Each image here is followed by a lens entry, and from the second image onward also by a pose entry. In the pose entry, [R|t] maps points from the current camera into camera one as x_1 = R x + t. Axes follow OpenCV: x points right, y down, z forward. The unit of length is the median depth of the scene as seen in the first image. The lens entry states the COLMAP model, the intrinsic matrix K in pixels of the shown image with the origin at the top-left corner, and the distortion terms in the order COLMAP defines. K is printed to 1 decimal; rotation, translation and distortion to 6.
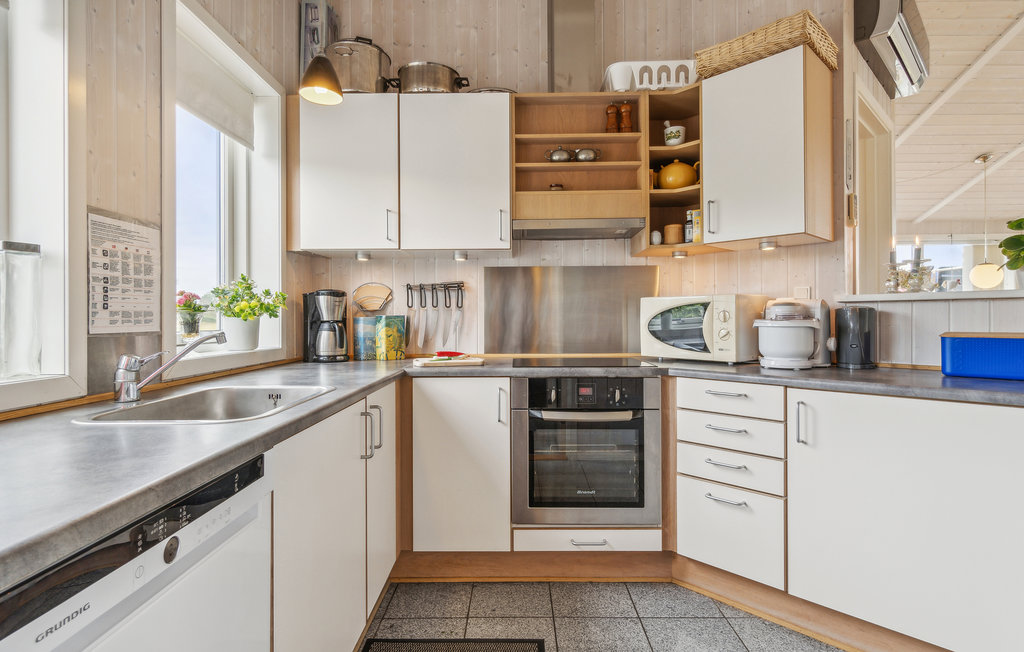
lens RADIAL K [[502.9, 0, 511.5], [0, 502.9, 318.2], [0, 0, 1]] dist [-0.002637, 0.000561]
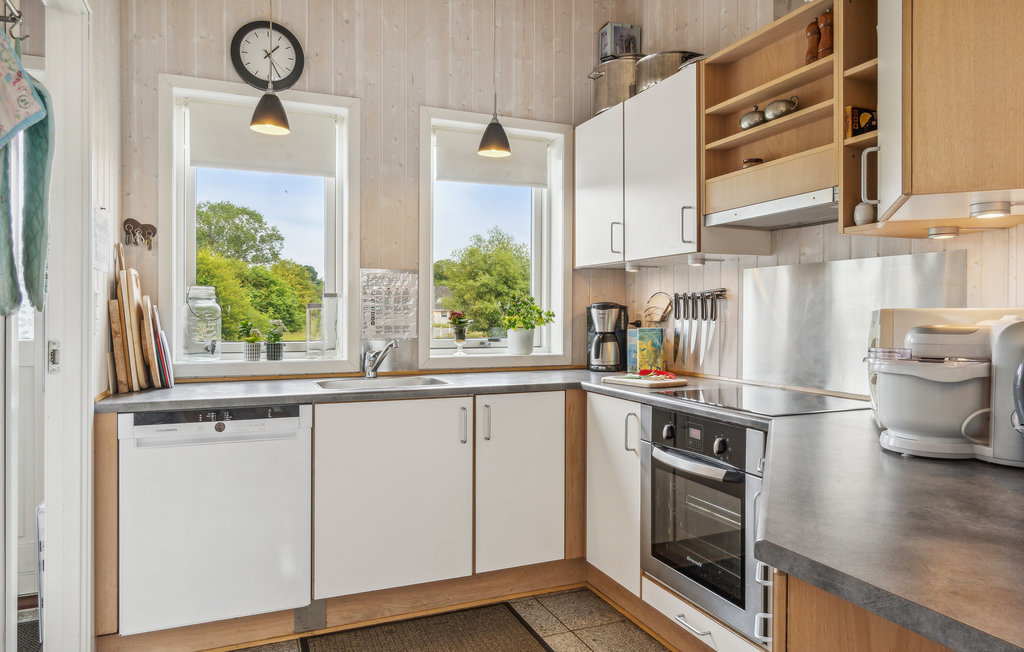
lens RADIAL K [[646.3, 0, 512.2], [0, 646.3, 323.4], [0, 0, 1]] dist [-0.026060, -0.001847]
pose [[0.412942, 0.018866, -0.910562, 0.917924], [-0.005641, 0.999819, 0.018158, -0.041972], [0.910740, -0.002362, 0.412974, 0.319182]]
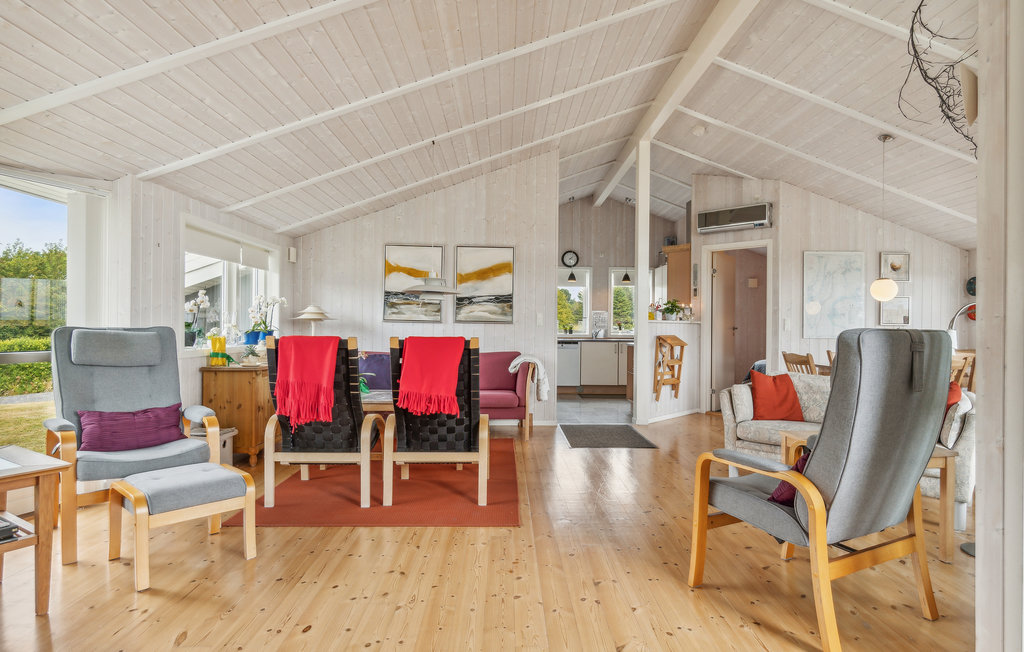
lens RADIAL K [[537.7, 0, 511.8], [0, 537.7, 326.6], [0, 0, 1]] dist [0.003104, 0.000258]
pose [[0.024673, 0.007451, -0.999668, 3.871435], [-0.017330, 0.999825, 0.007024, -0.025012], [0.999545, 0.017151, 0.024798, -0.164730]]
